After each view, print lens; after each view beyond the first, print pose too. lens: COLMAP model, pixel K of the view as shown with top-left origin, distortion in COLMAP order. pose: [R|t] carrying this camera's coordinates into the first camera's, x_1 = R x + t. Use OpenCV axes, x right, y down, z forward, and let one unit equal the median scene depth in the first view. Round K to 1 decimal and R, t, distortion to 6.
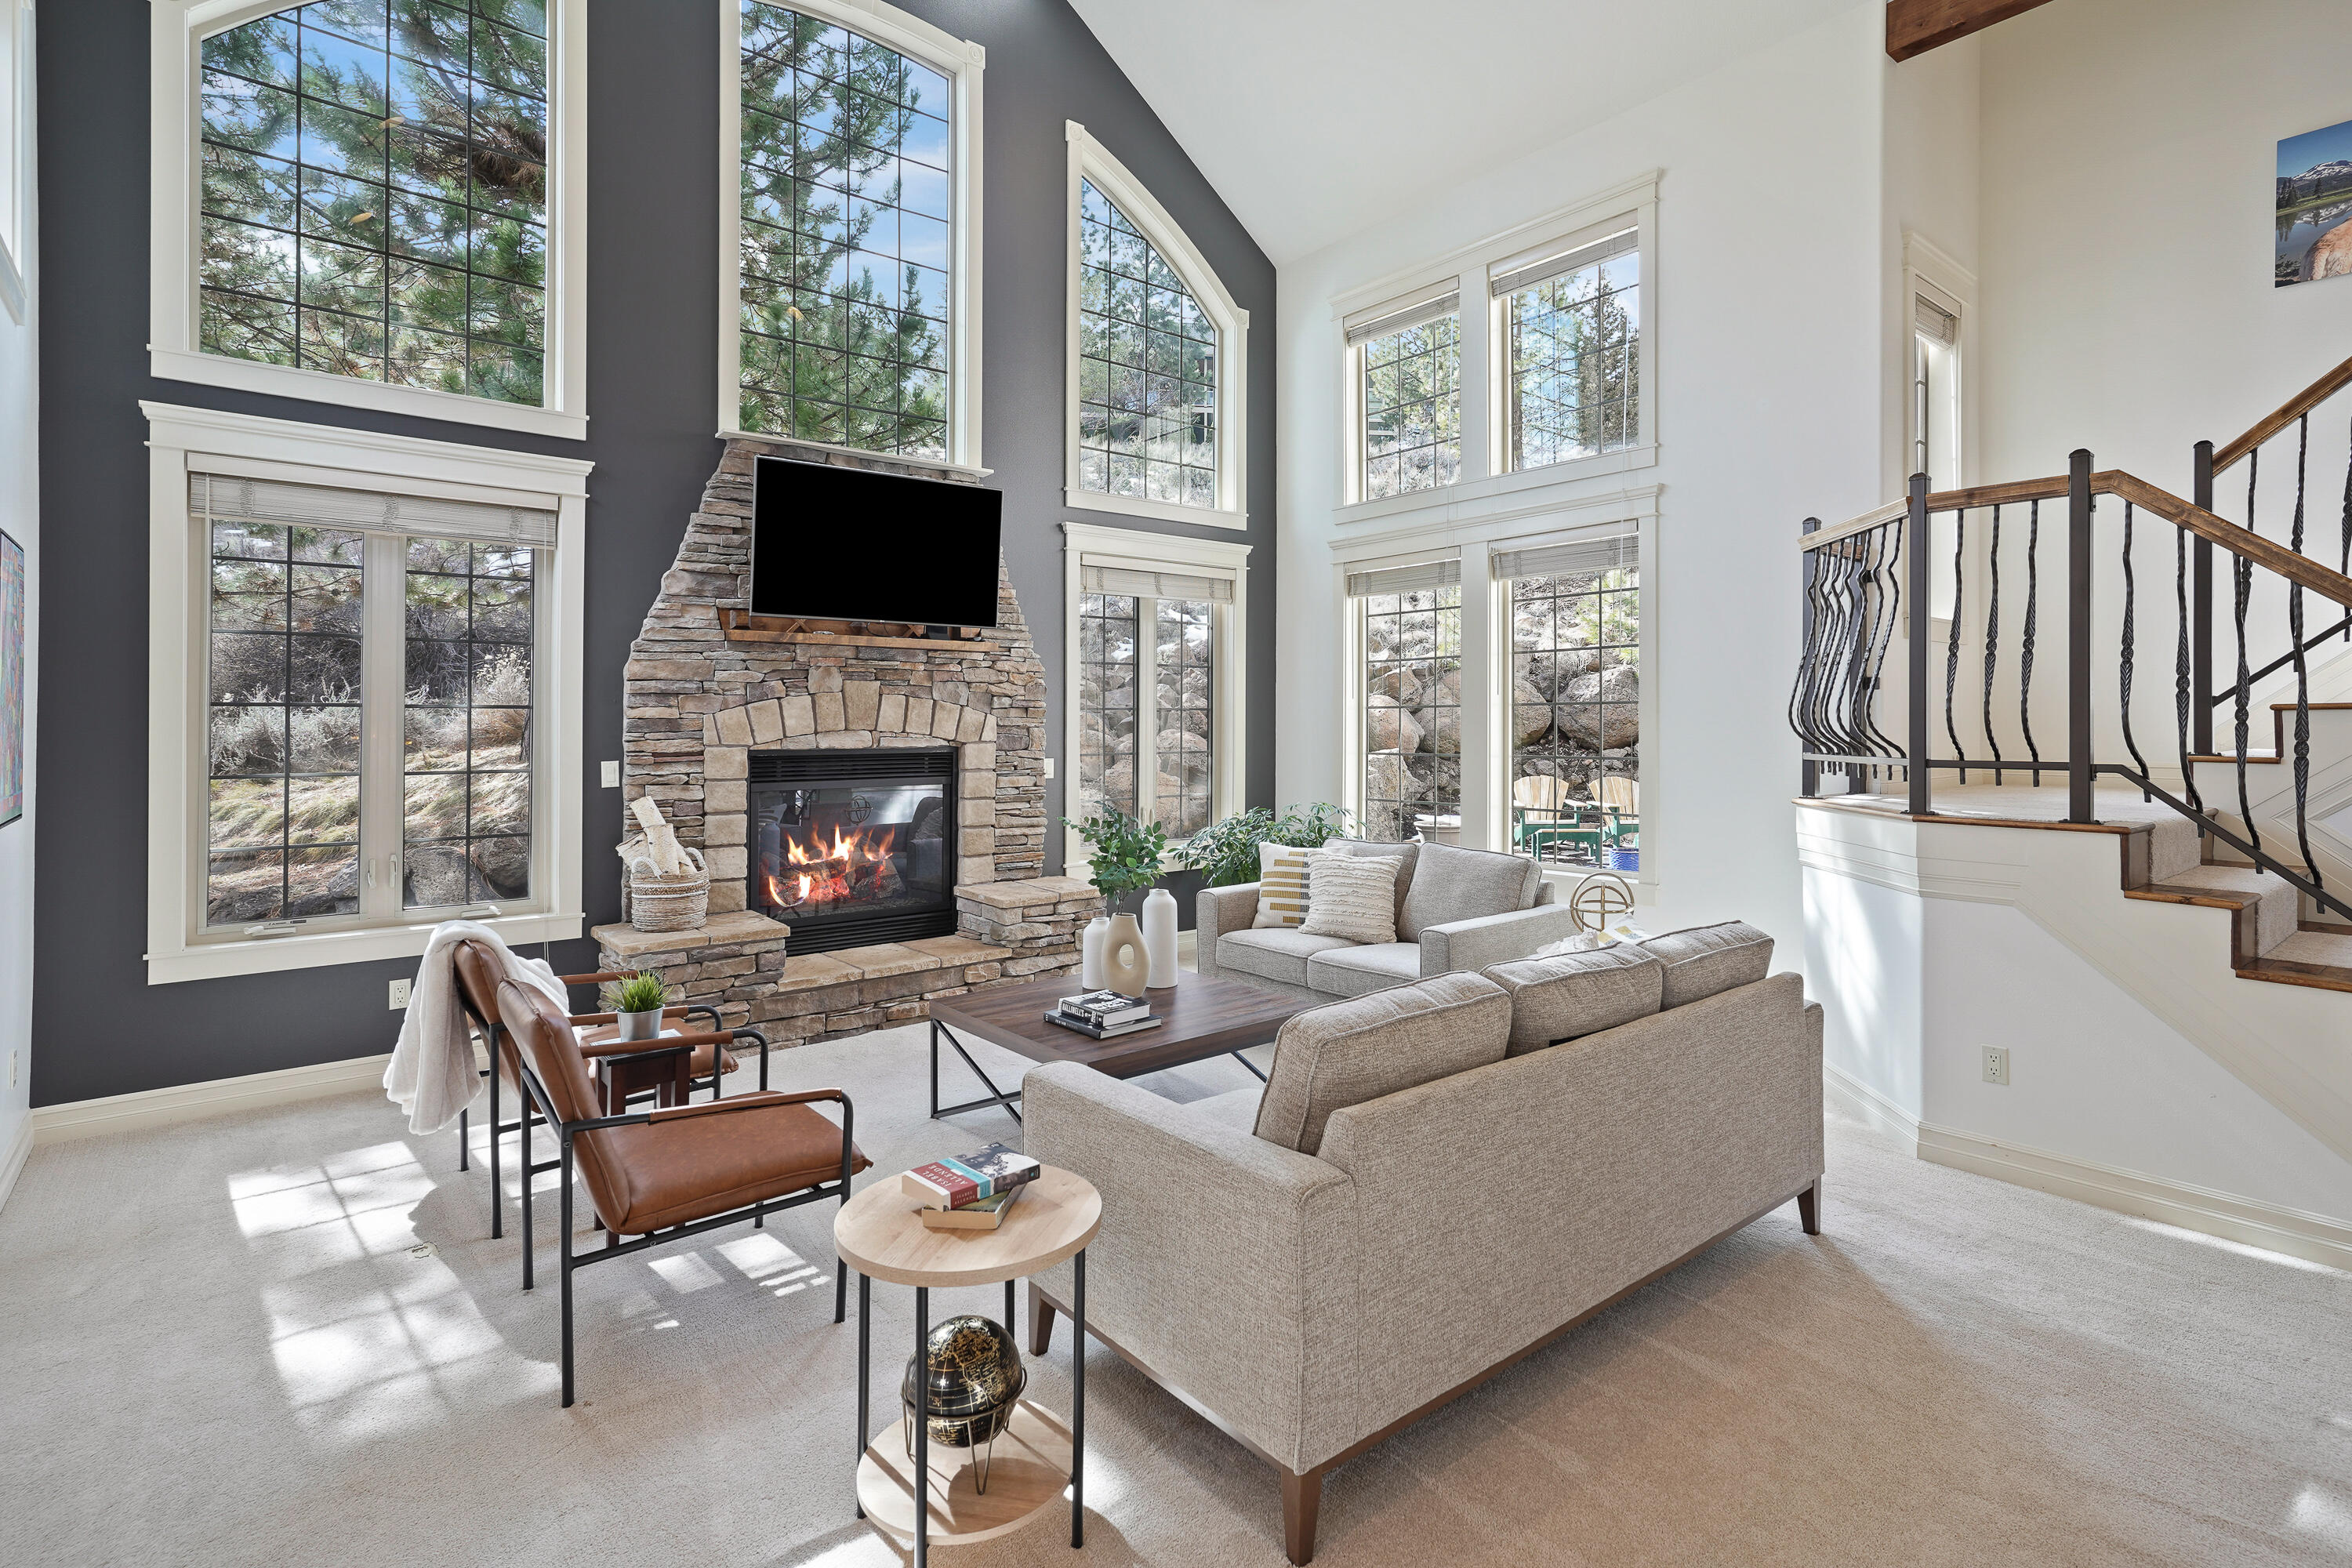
lens RADIAL K [[1143.1, 0, 1222.2], [0, 1143.1, 706.0], [0, 0, 1]] dist [-0.006300, 0.002833]
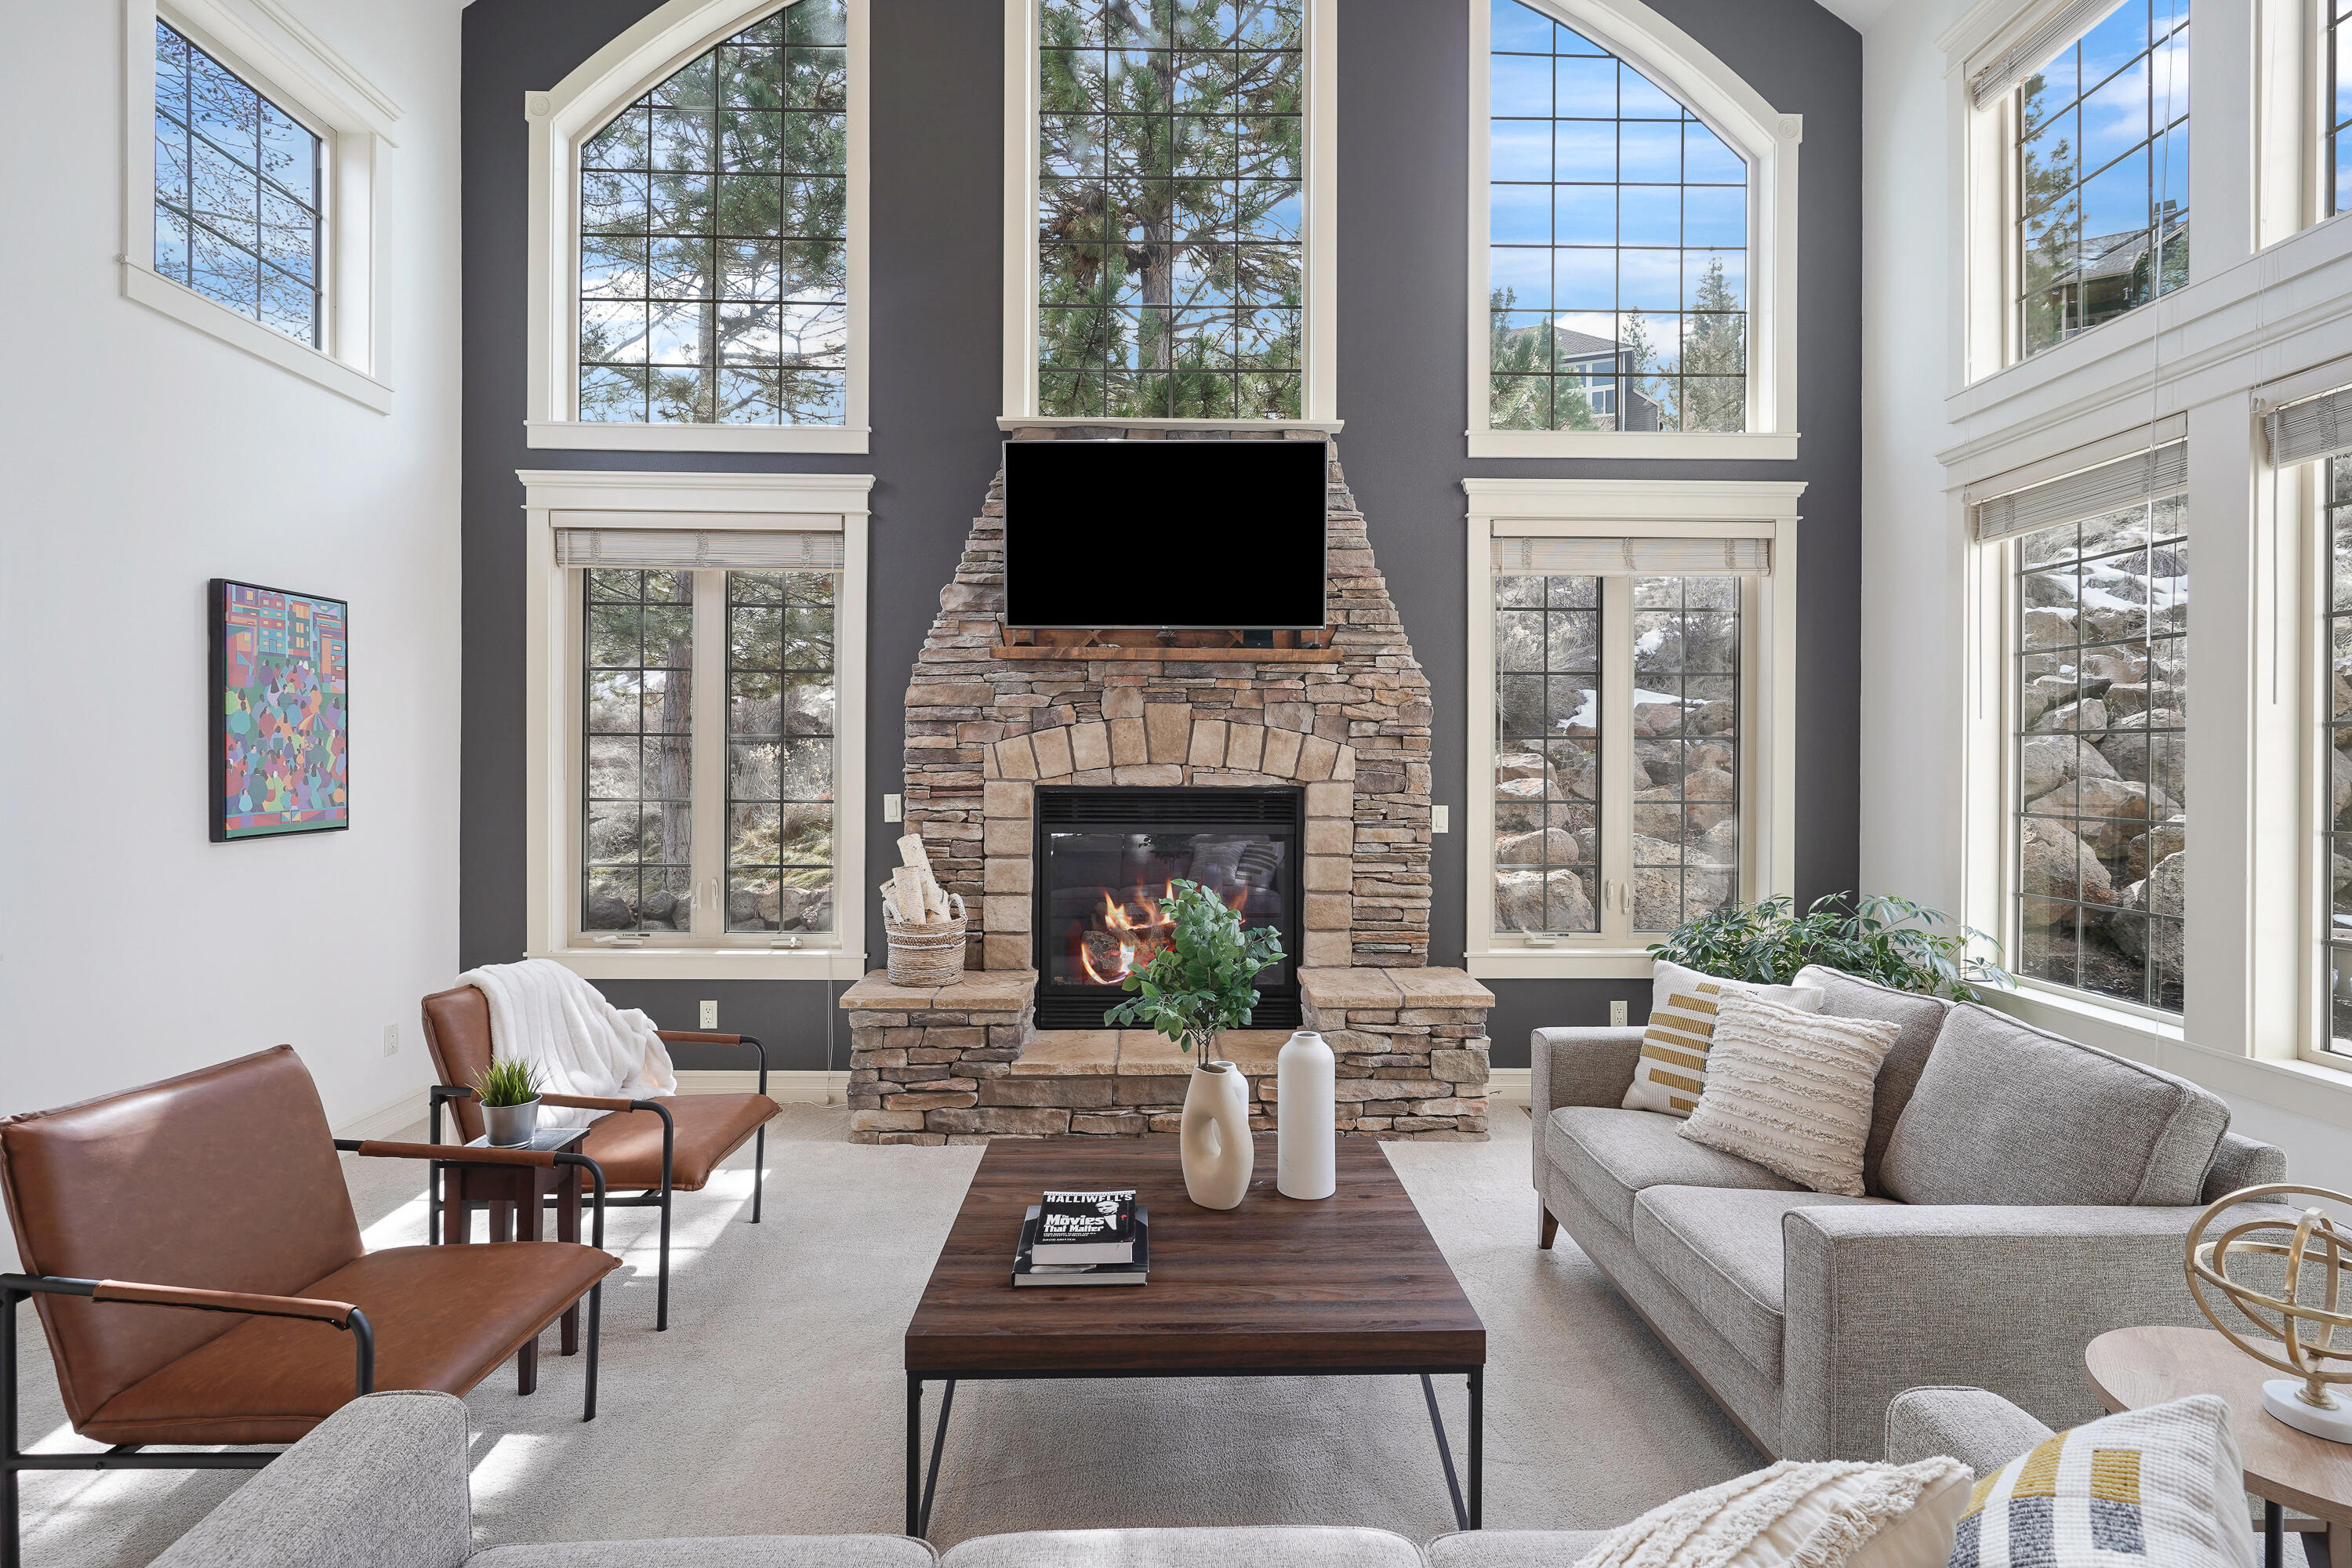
lens RADIAL K [[1143.1, 0, 1191.5], [0, 1143.1, 749.6], [0, 0, 1]] dist [-0.006300, 0.002833]
pose [[0.774906, 0.000856, -0.632076, 0.226961], [0.002584, 0.999986, 0.004522, 0.007801], [0.632071, -0.005137, 0.774893, 0.404685]]
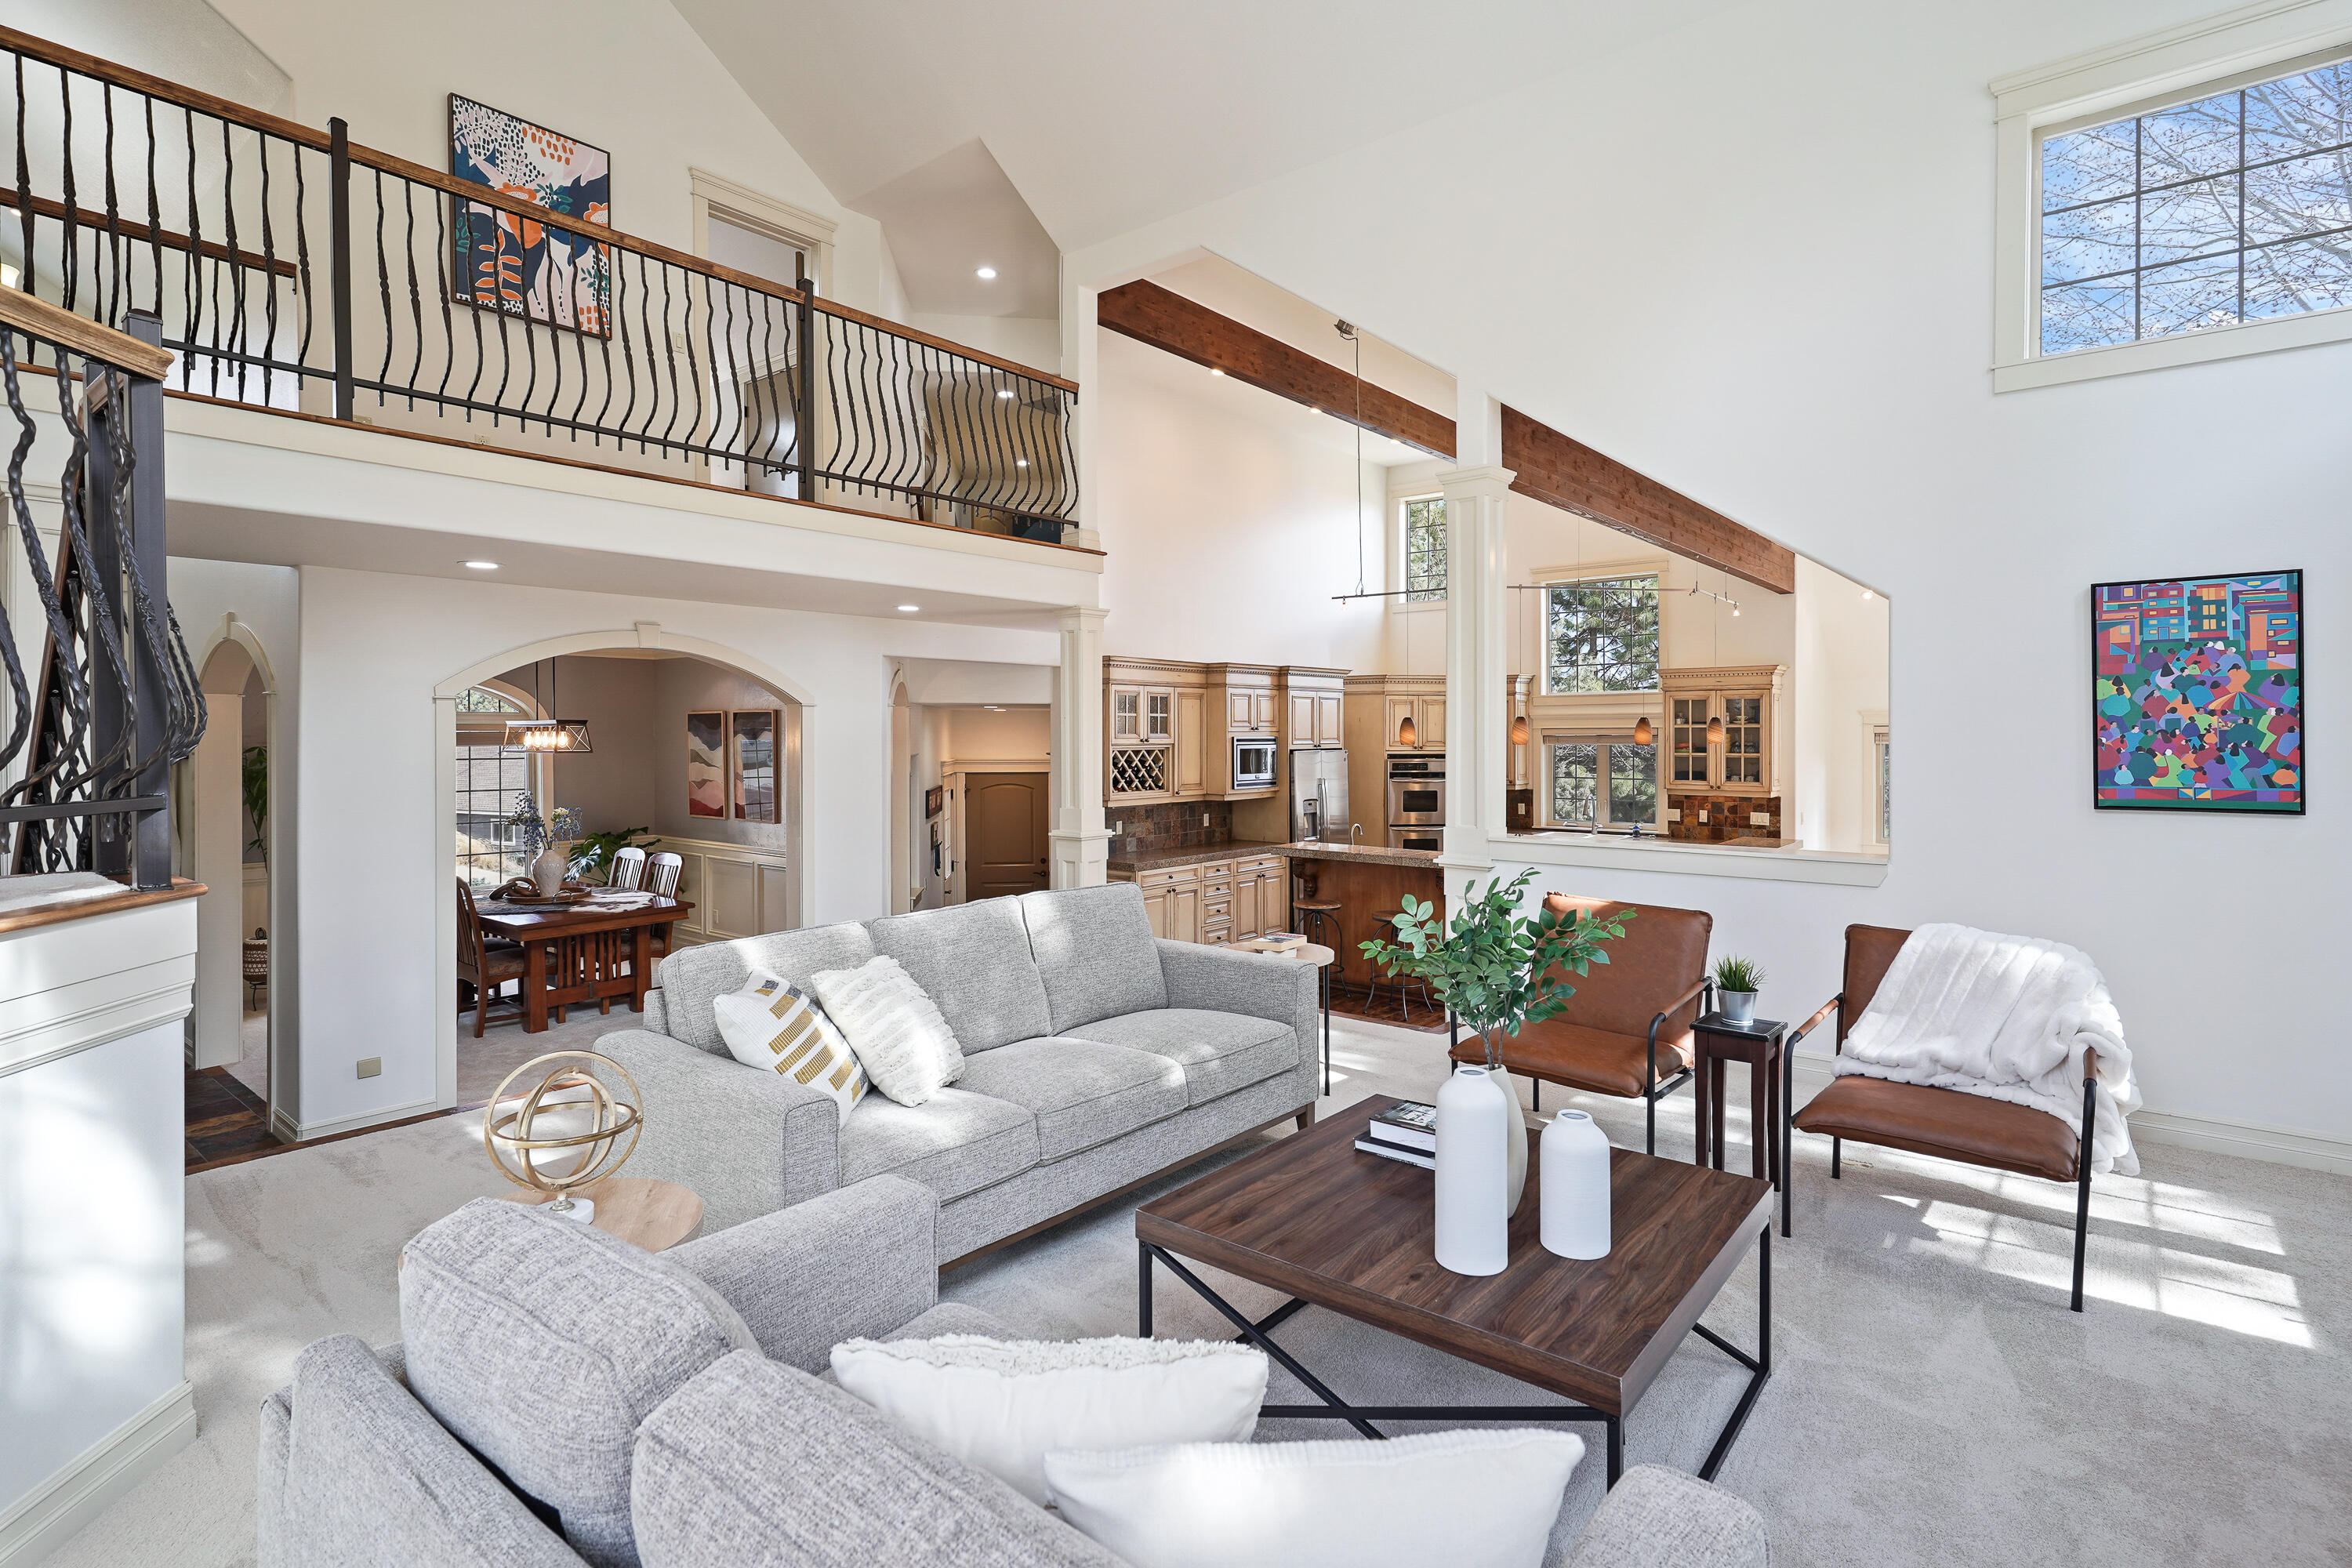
lens RADIAL K [[1143.1, 0, 1182.3], [0, 1143.1, 764.3], [0, 0, 1]] dist [-0.006300, 0.002833]
pose [[-0.987579, 0.002770, -0.157097, 0.111981], [0.000708, 0.999913, 0.013178, 0.021644], [0.157120, 0.012903, -0.987495, 1.198525]]
